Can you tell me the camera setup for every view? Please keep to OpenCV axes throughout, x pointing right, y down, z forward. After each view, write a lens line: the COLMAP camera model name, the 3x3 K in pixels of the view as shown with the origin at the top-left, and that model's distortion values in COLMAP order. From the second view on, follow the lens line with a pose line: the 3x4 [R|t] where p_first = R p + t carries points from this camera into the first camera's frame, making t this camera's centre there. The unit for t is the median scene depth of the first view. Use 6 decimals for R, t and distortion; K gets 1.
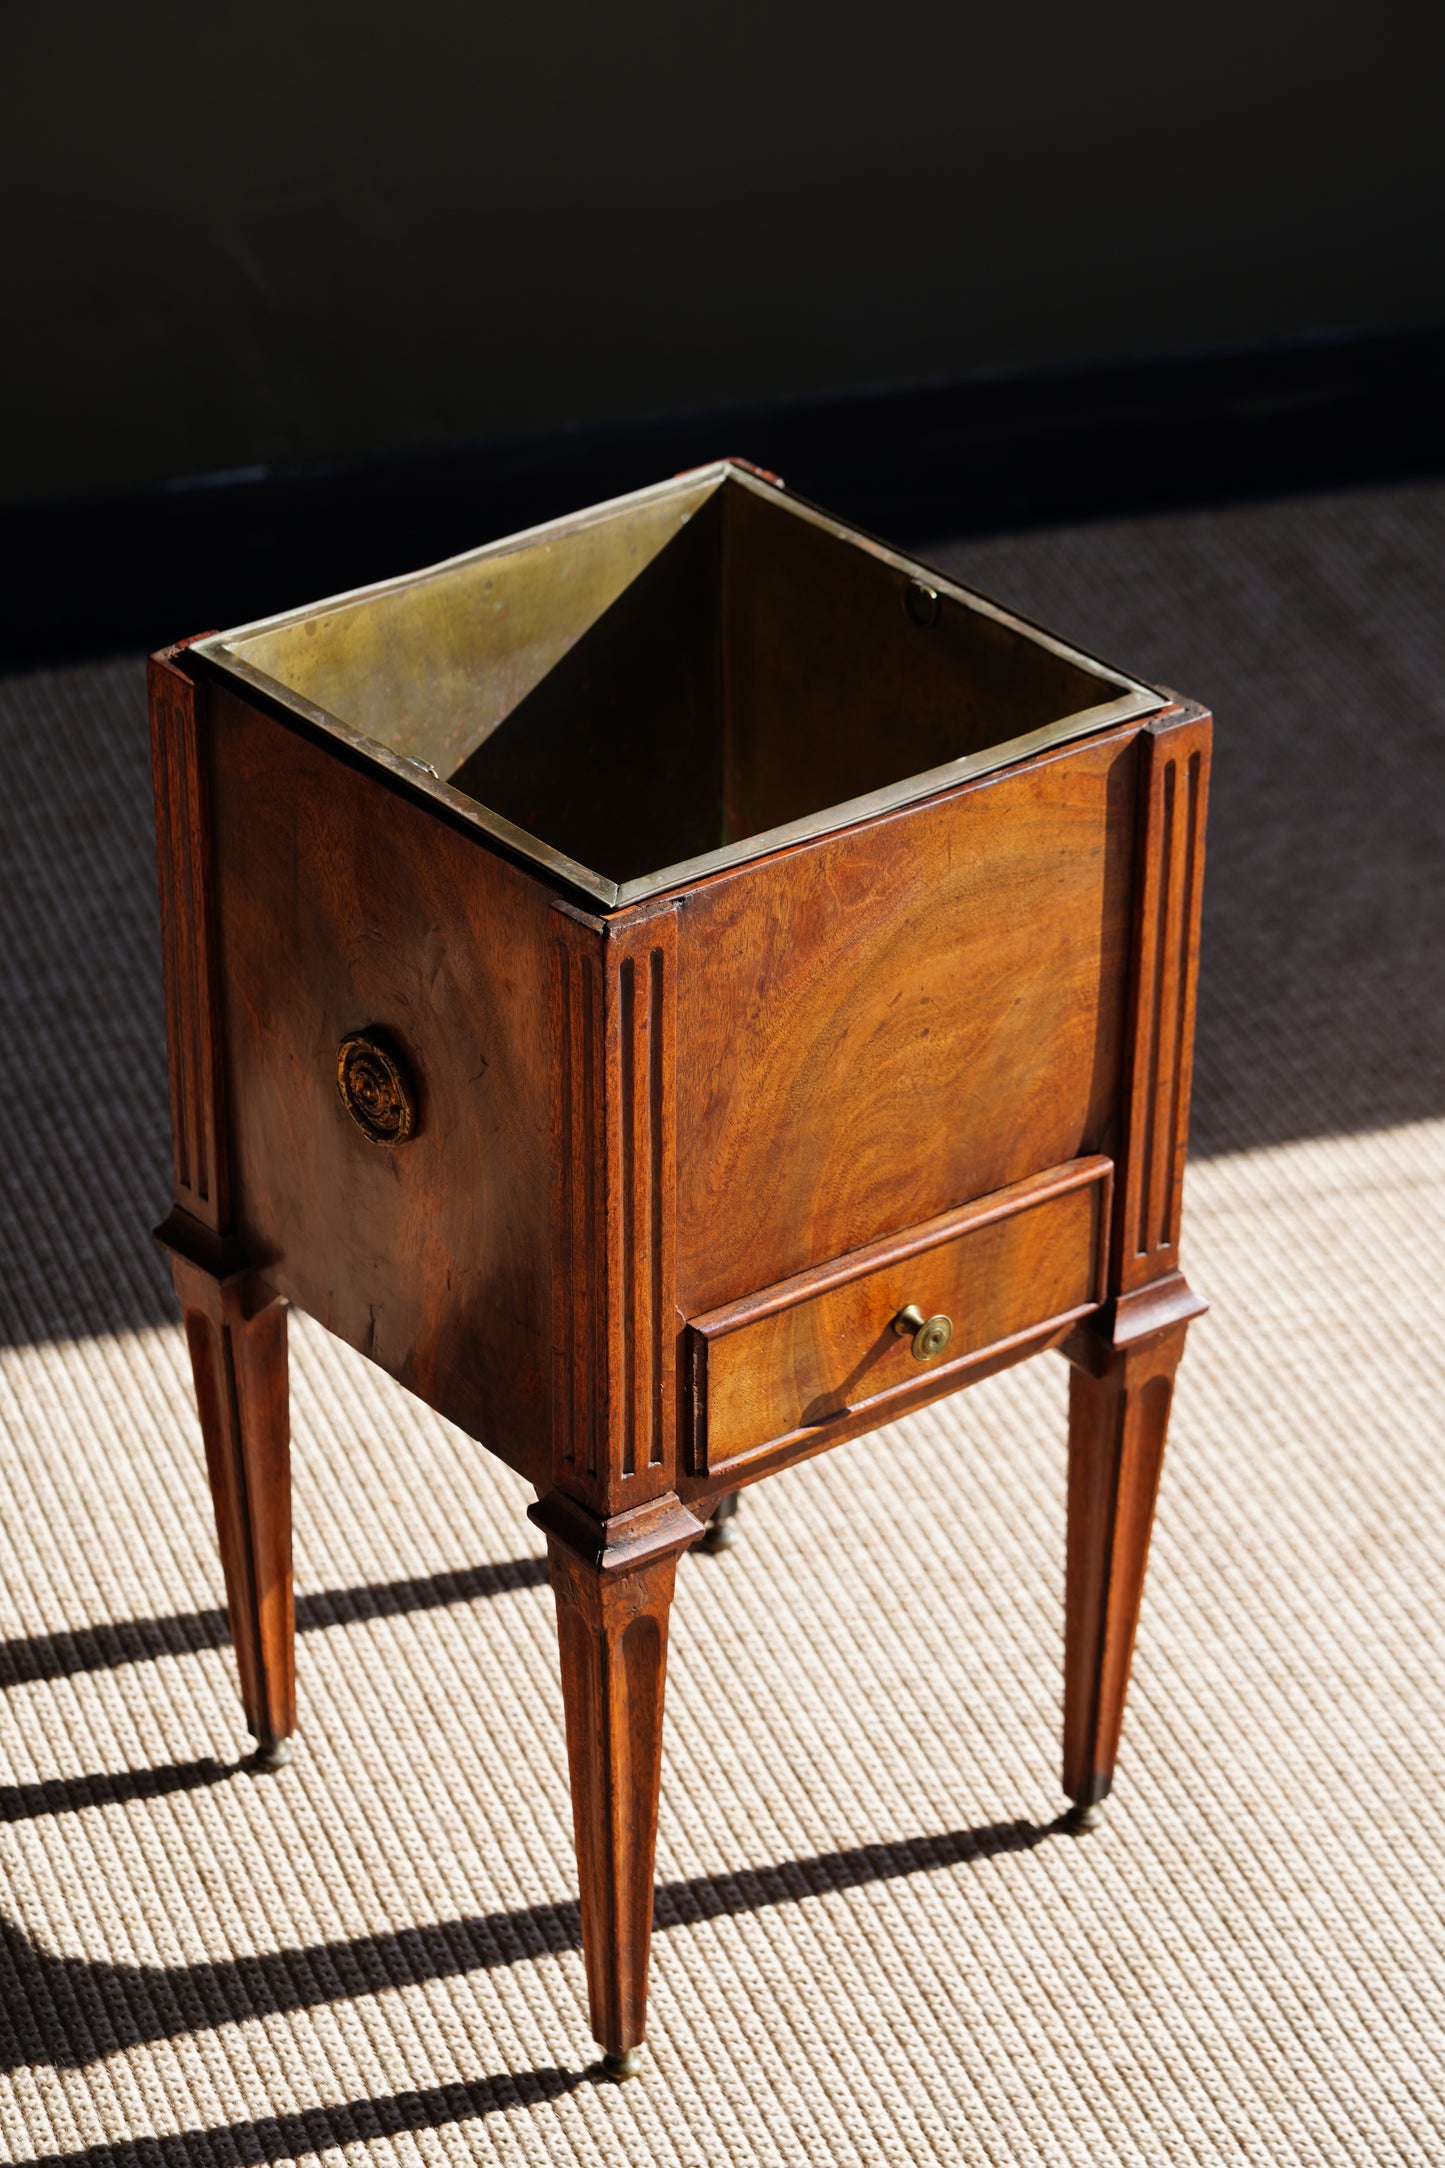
lens RADIAL K [[6124.8, 0, 729.9], [0, 6124.8, 1082.5], [0, 0, 1]] dist [-0.132085, 0.000000]
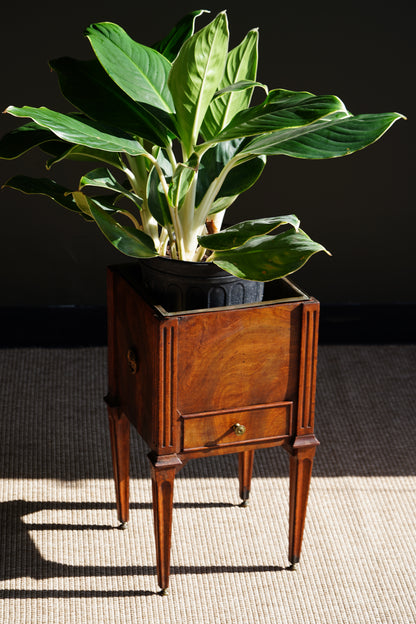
lens RADIAL K [[1762.9, 0, 206.7], [0, 1762.9, 312.4], [0, 0, 1]] dist [-0.132085, 0.000000]
pose [[0.950425, 0.121290, -0.286324, 0.375225], [-0.165160, 0.977075, -0.134335, 0.136212], [0.263466, 0.174965, 0.948669, -0.256883]]
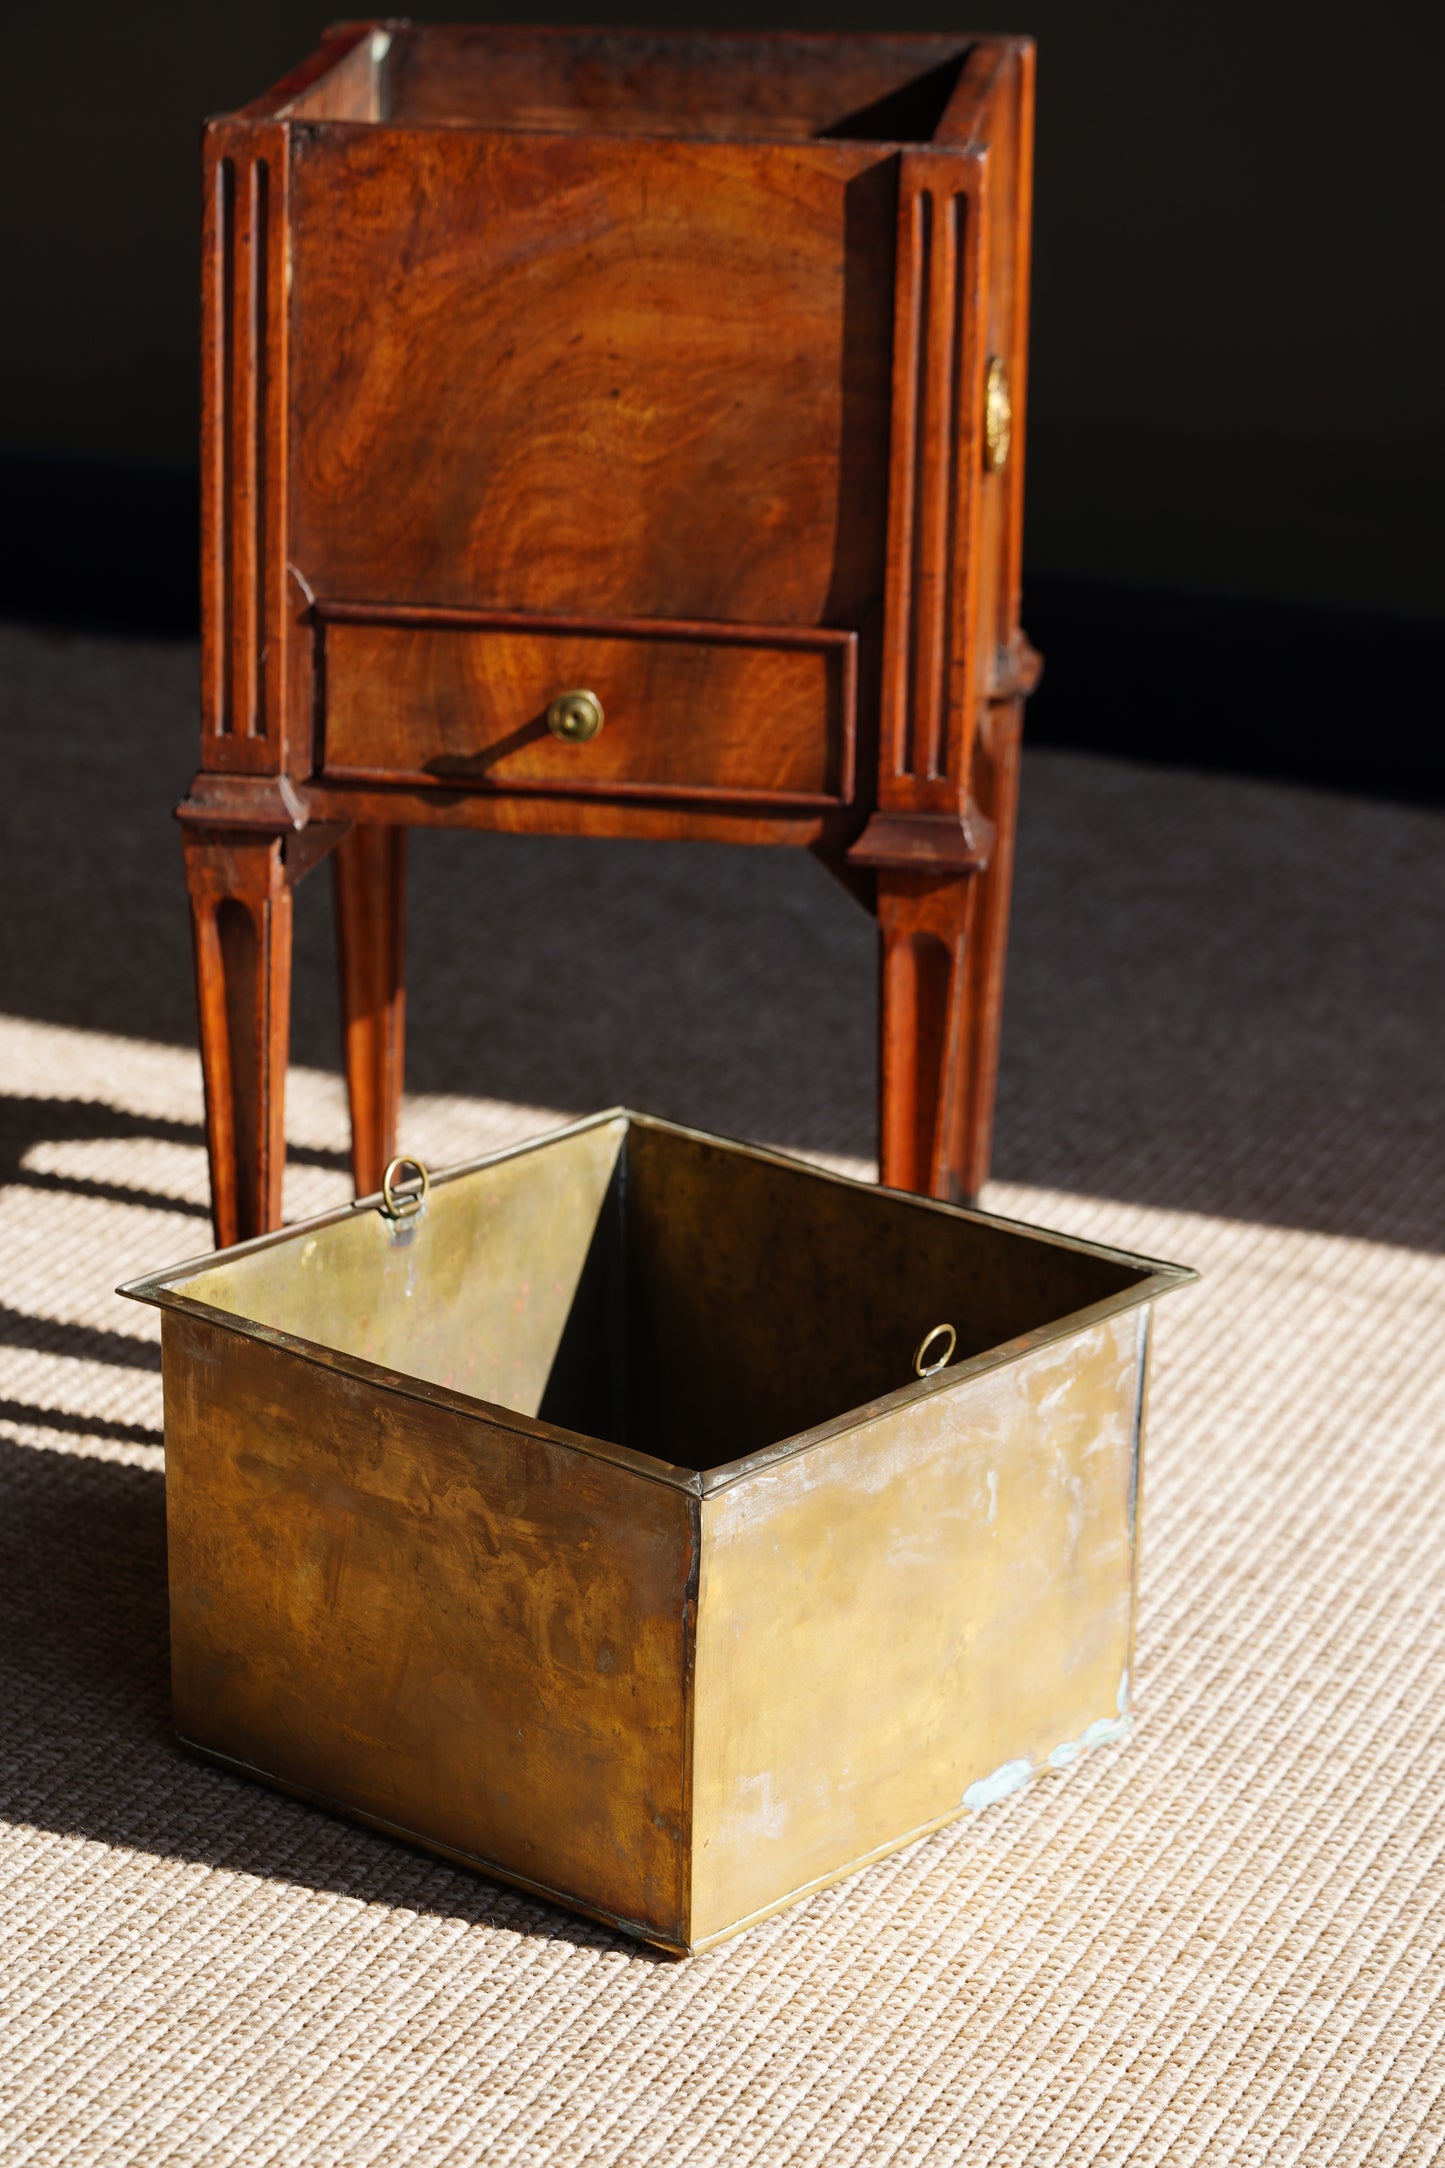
lens RADIAL K [[6124.8, 0, 724.2], [0, 6124.8, 1087.0], [0, 0, 1]] dist [-0.132085, 0.000000]
pose [[0.703411, 0.220016, -0.675874, 0.734086], [-0.370476, 0.924994, -0.084458, 0.171833], [0.606597, 0.309804, 0.732162, 0.320712]]
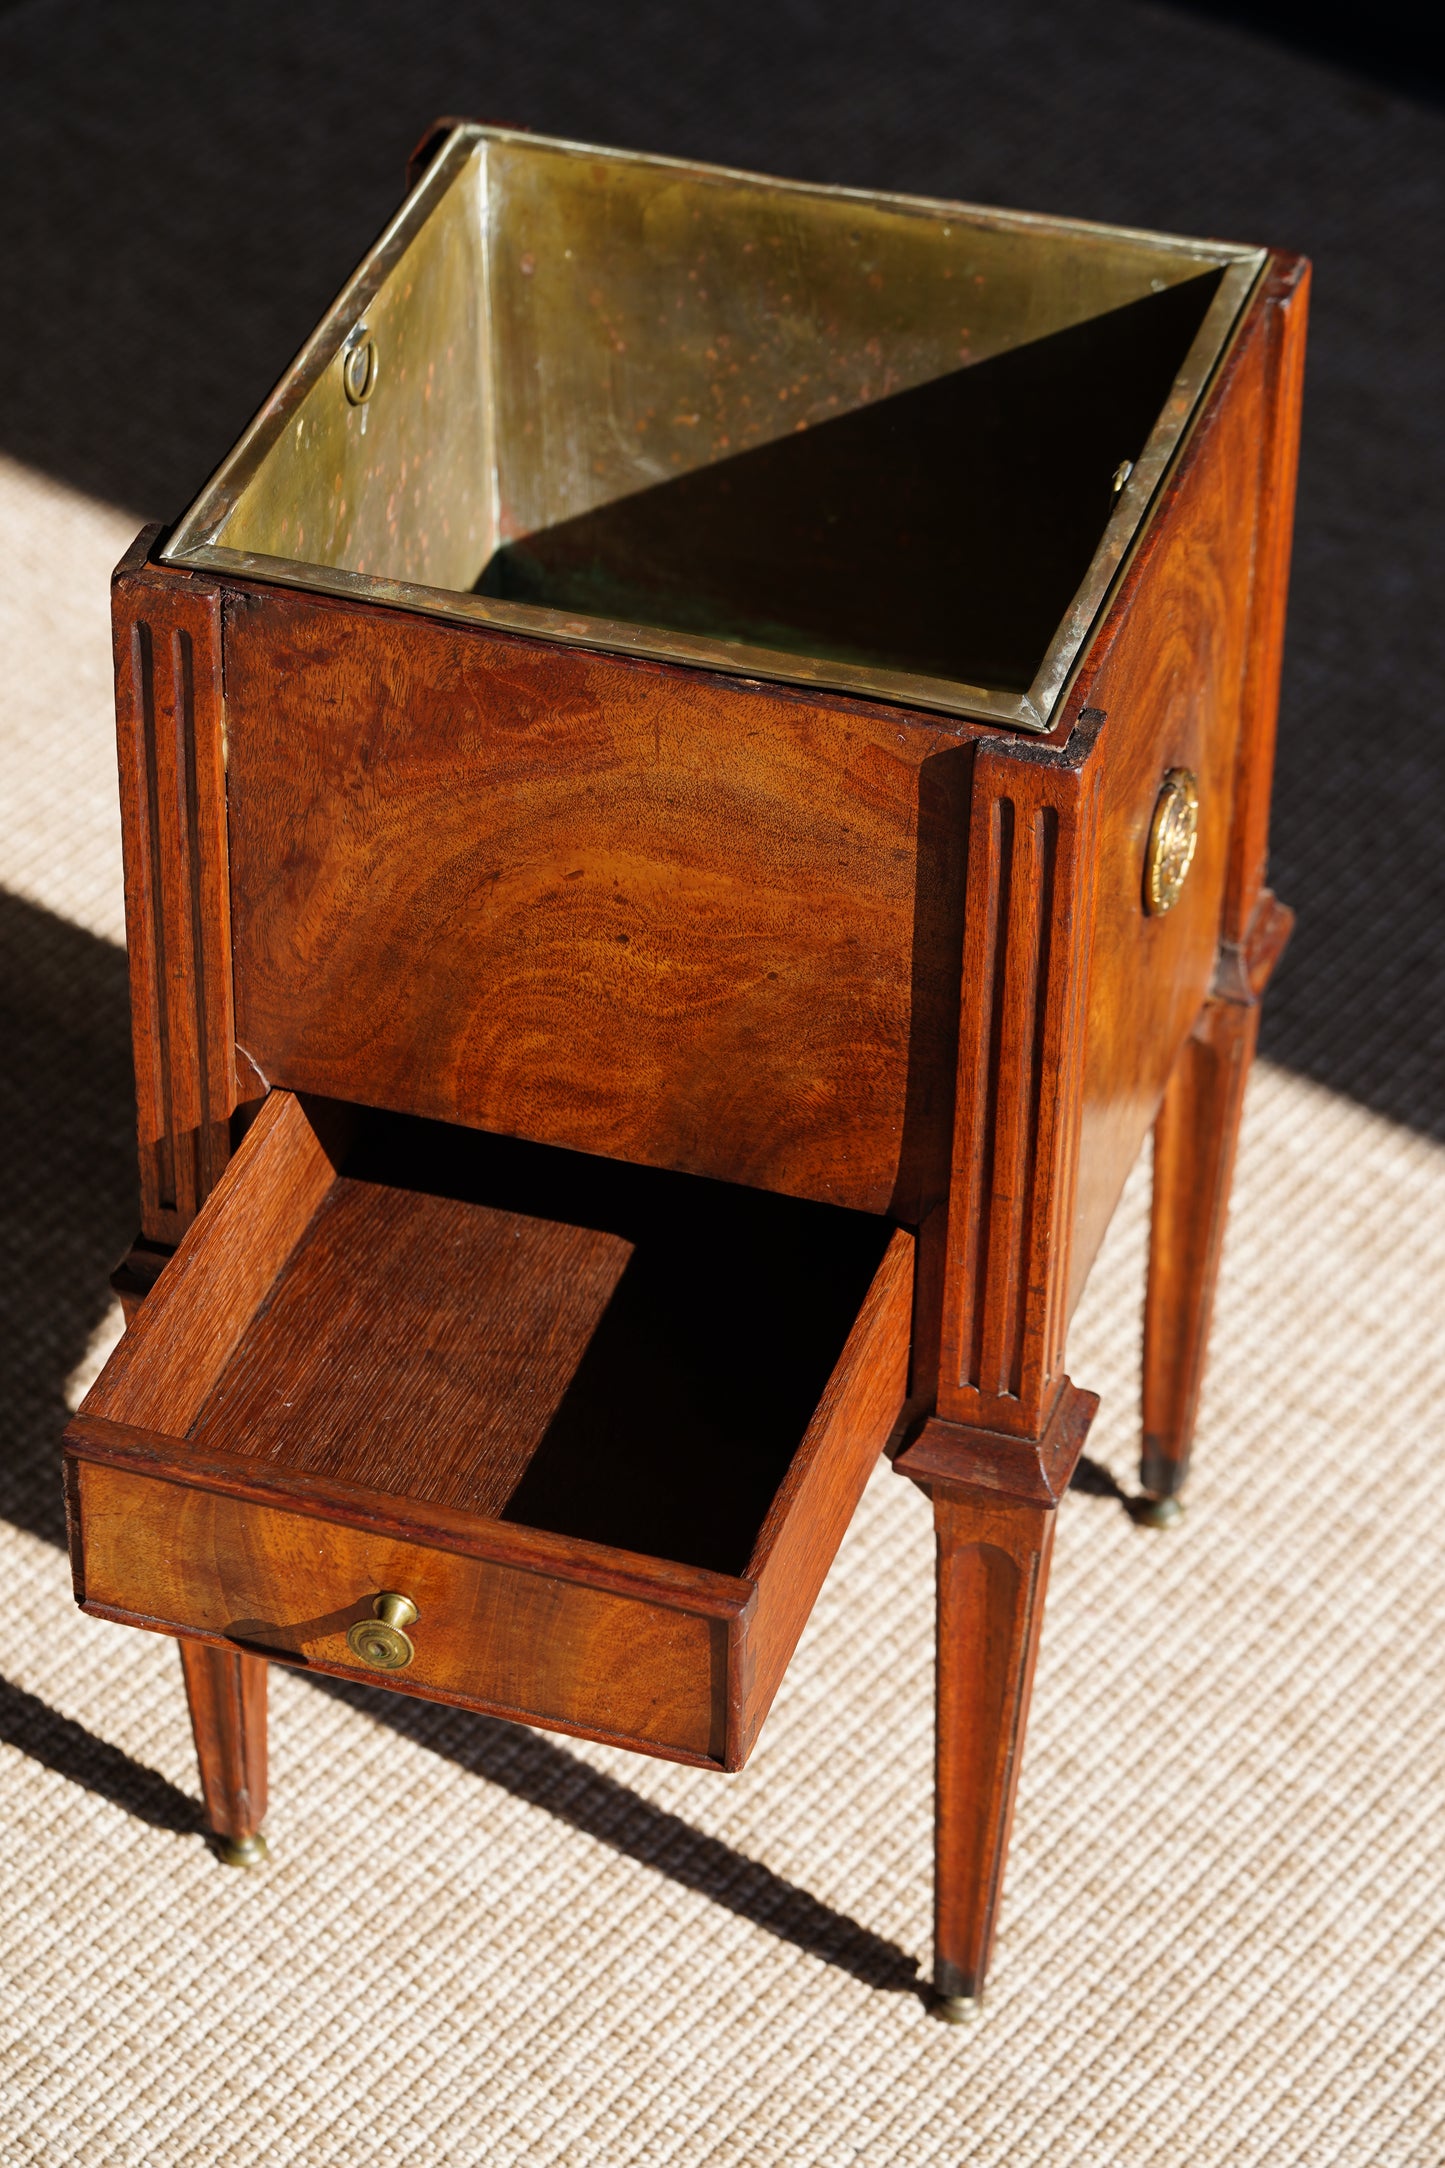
lens RADIAL K [[6124.8, 0, 713.2], [0, 6124.8, 1081.8], [0, 0, 1]] dist [-0.132085, 0.000000]
pose [[0.556406, 0.517134, -0.650373, 0.552317], [-0.427415, 0.849357, 0.309692, -0.237967], [0.712551, 0.105665, 0.693618, 0.467949]]
